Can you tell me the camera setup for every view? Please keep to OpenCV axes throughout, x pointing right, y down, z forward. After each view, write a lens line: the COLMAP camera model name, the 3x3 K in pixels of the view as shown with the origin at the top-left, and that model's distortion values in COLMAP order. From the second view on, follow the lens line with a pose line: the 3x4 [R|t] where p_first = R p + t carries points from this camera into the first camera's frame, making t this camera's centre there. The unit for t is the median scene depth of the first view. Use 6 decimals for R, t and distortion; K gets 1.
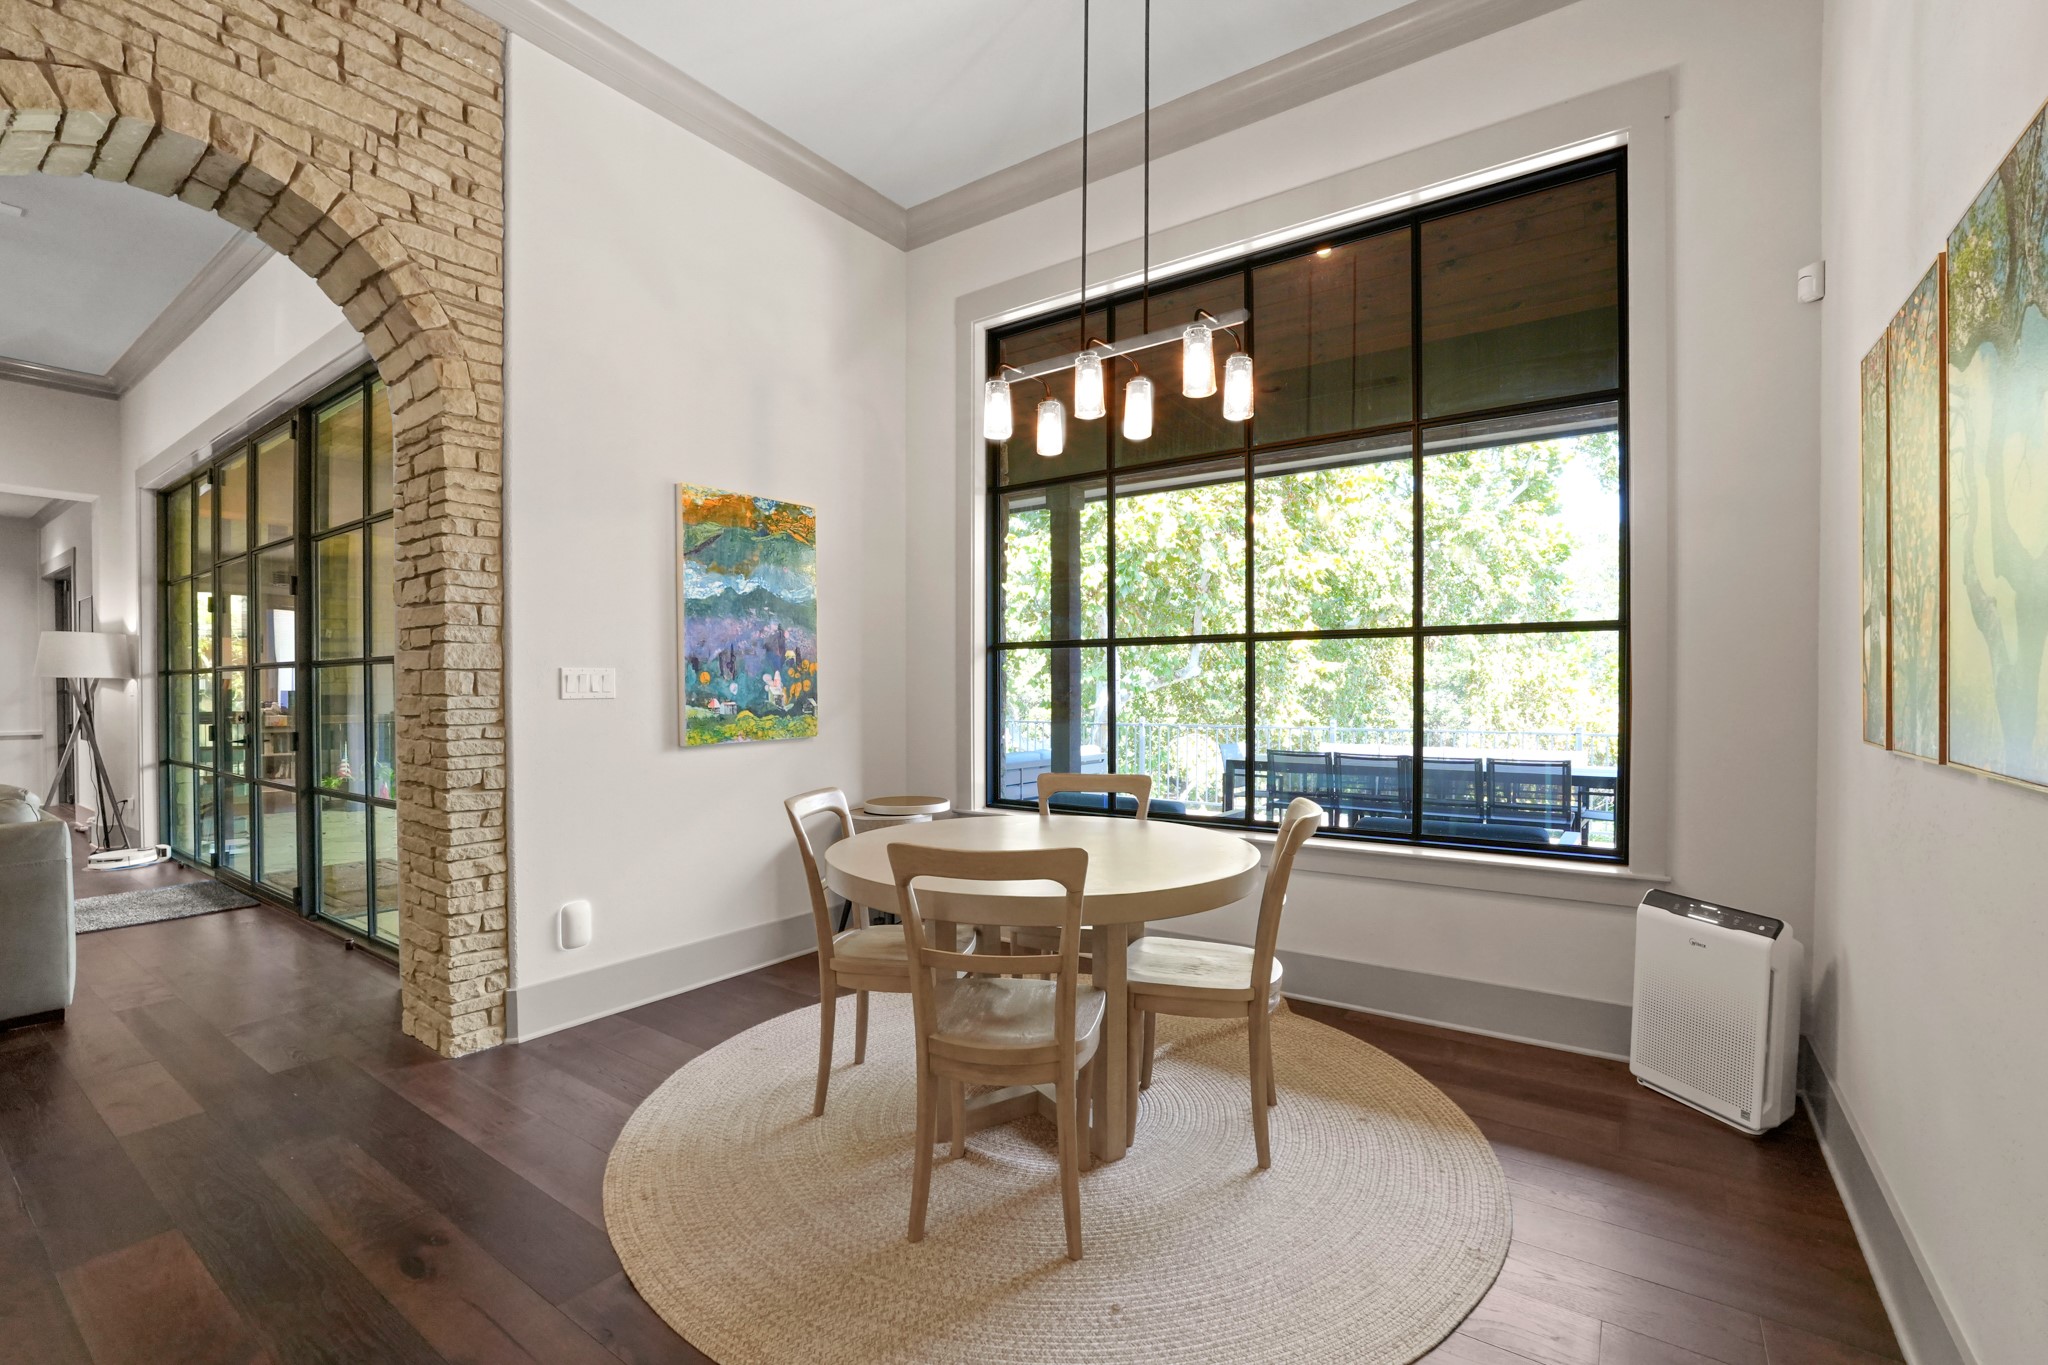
lens RADIAL K [[887.1, 0, 1024.0], [0, 887.1, 682.5], [0, 0, 1]] dist [-0.002421, -0.000237]
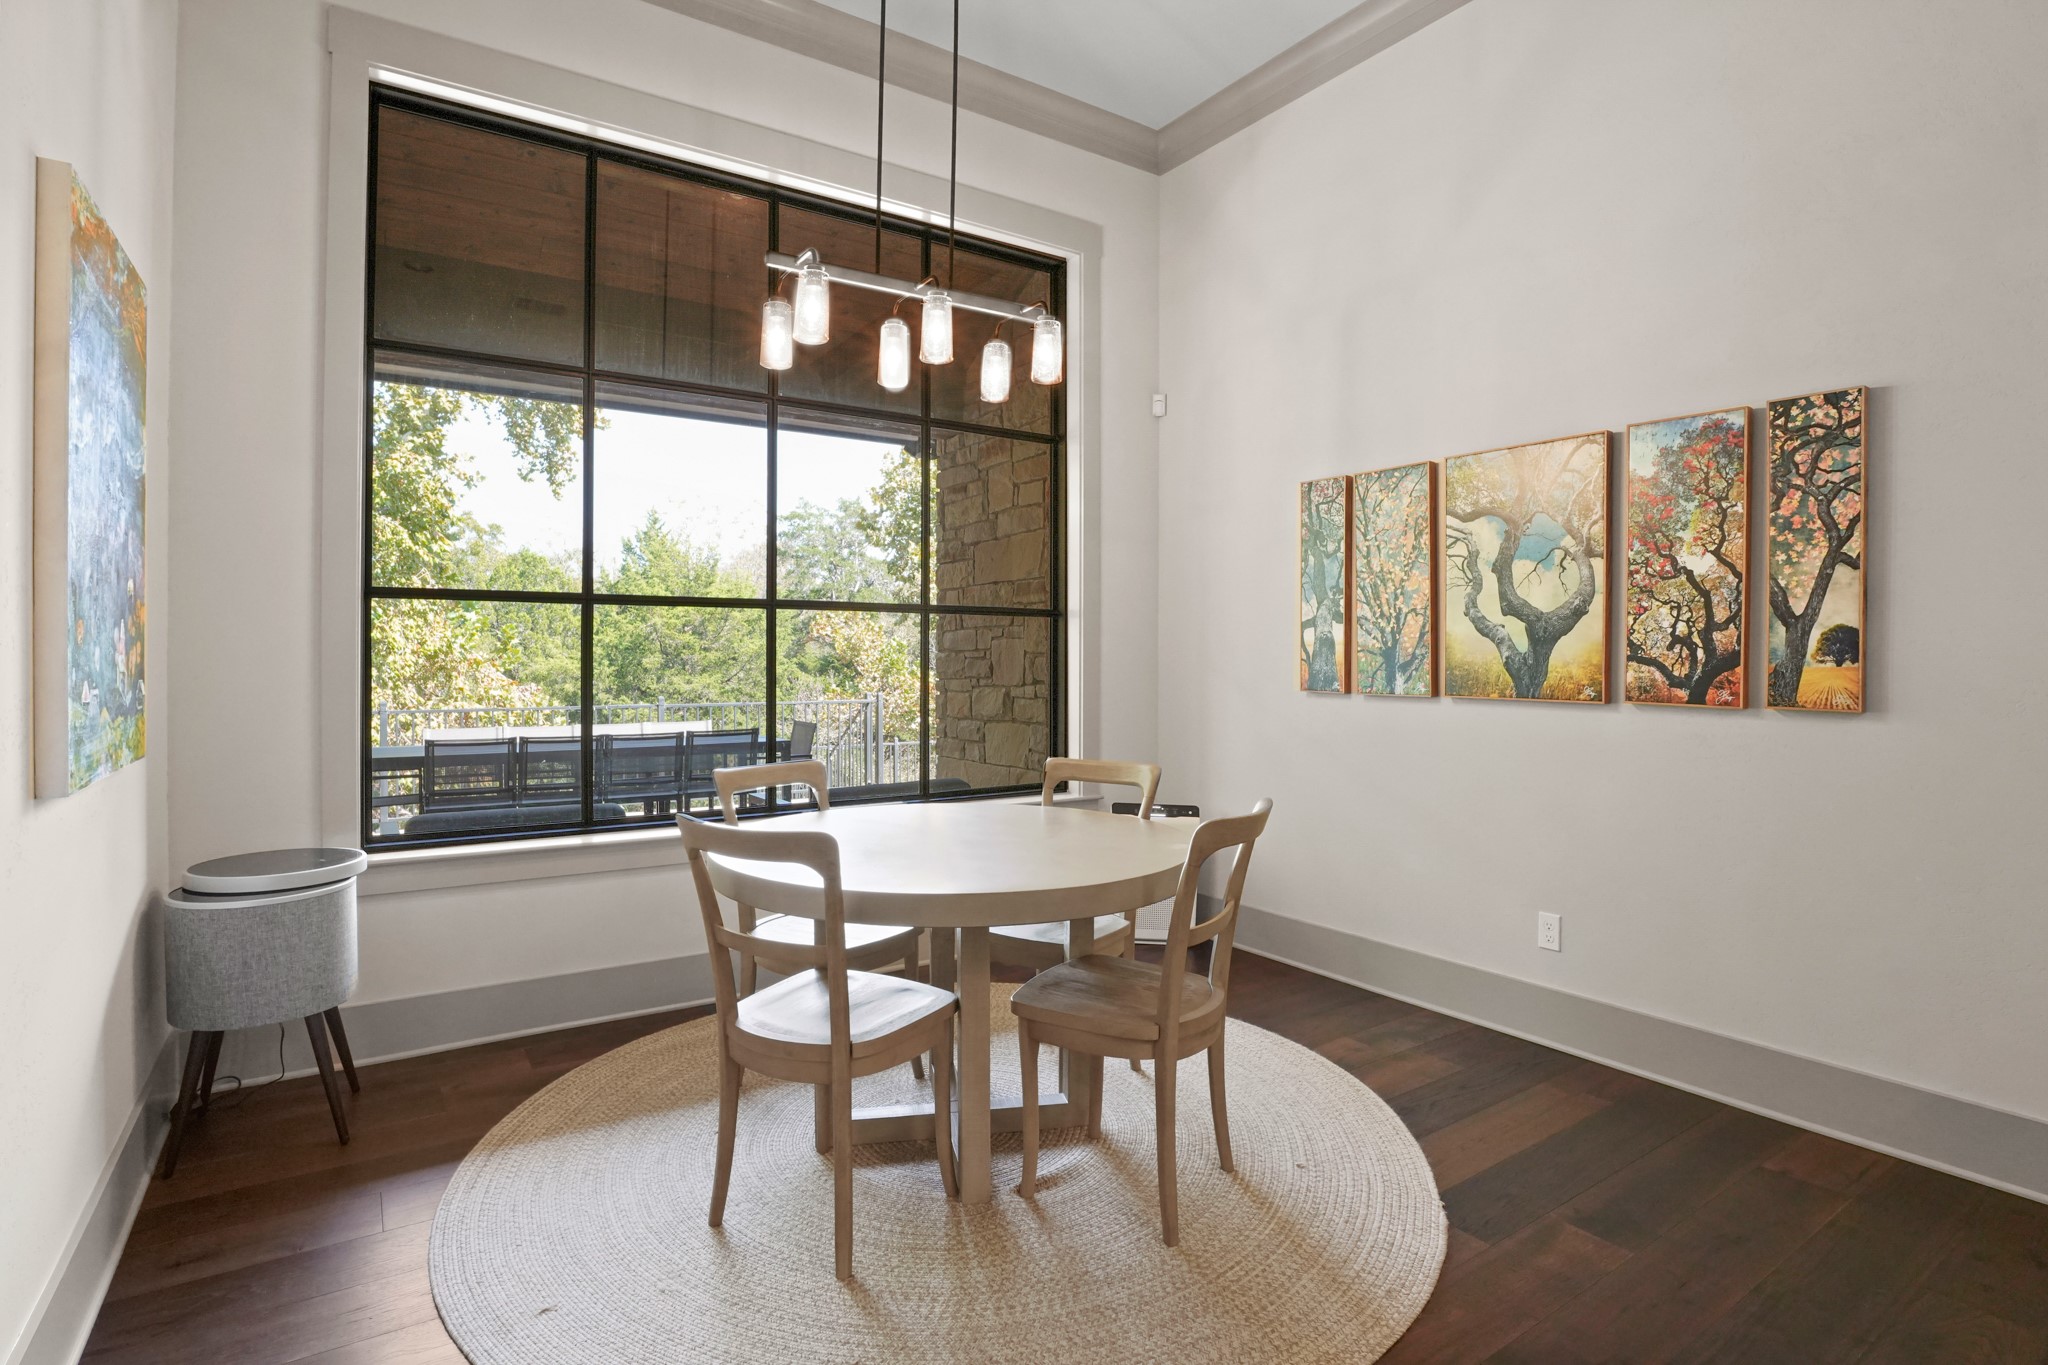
lens RADIAL K [[1012.0, 0, 1022.9], [0, 1012.0, 631.6], [0, 0, 1]] dist [-0.087216, -0.000001]
pose [[0.360304, 0.027664, 0.932425, -0.829406], [-0.007167, 0.999613, -0.026888, 0.004094], [-0.932807, 0.003006, 0.360363, 0.548478]]
